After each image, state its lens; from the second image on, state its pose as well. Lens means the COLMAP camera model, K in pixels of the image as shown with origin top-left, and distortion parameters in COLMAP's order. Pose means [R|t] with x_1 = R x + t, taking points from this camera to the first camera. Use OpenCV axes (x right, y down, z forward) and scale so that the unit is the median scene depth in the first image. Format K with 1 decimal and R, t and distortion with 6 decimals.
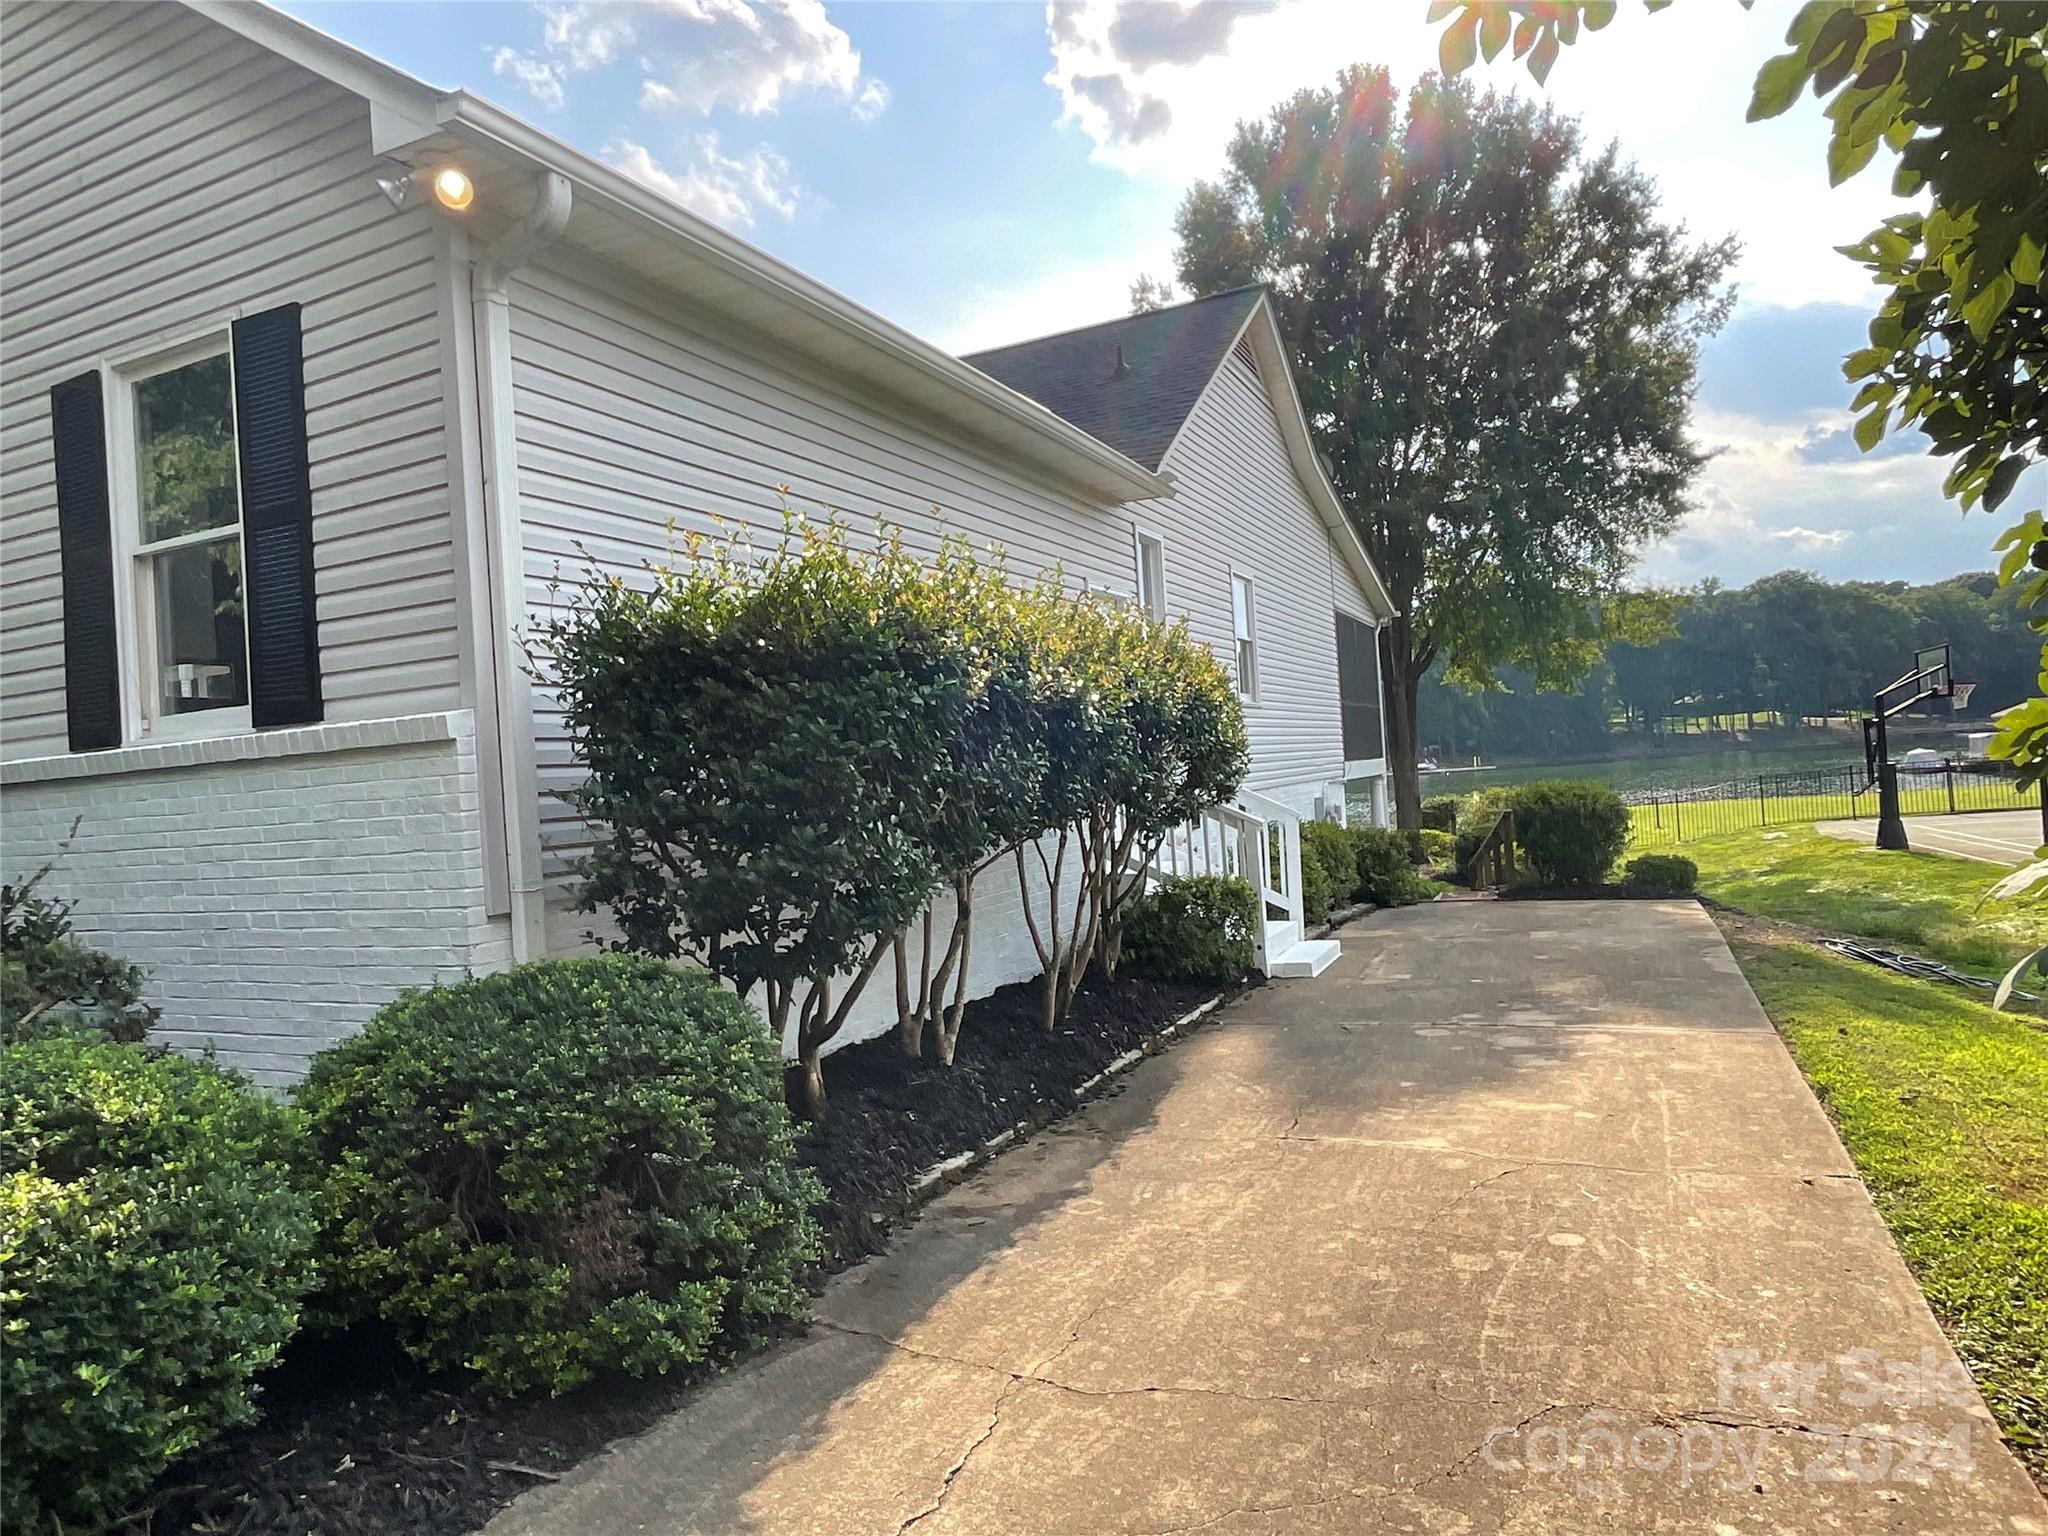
lens RADIAL K [[1214.3, 0, 1029.0], [0, 1214.3, 756.7], [0, 0, 1]] dist [-0.004703, 0.000258]
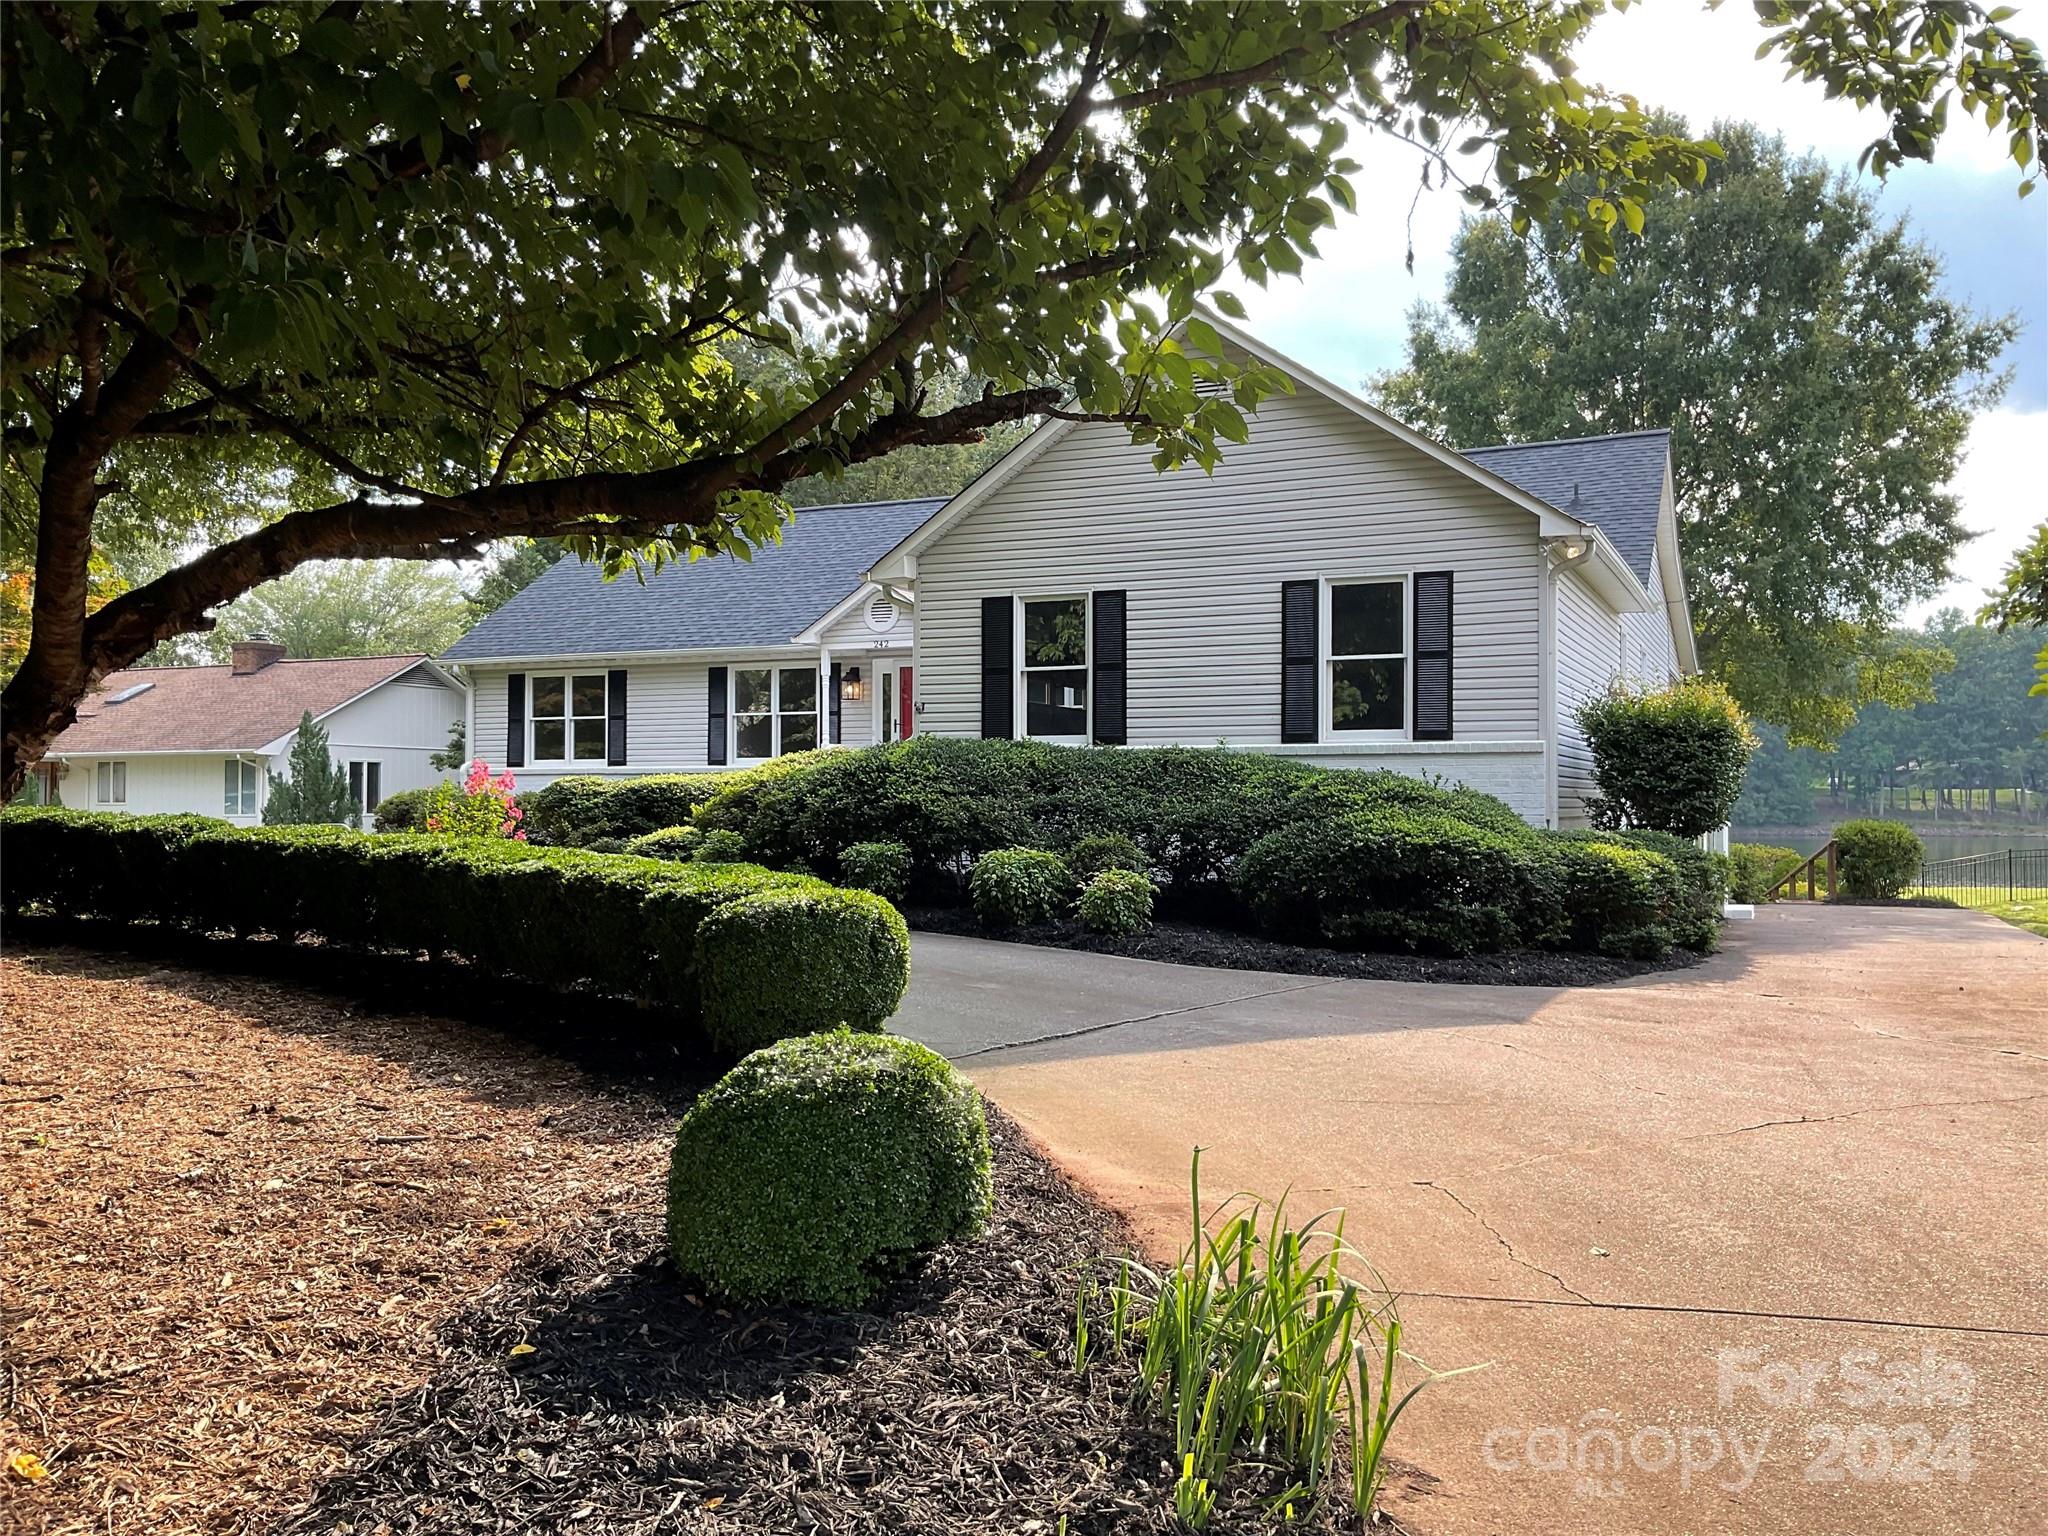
lens RADIAL K [[1723.6, 0, 1020.0], [0, 1723.6, 776.3], [0, 0, 1]] dist [0.009826, -0.008795]
pose [[0.997716, 0.062519, 0.025594, -0.260357], [-0.062315, 0.998019, -0.008678, 0.021818], [-0.026086, 0.007063, 0.999635, -0.417931]]
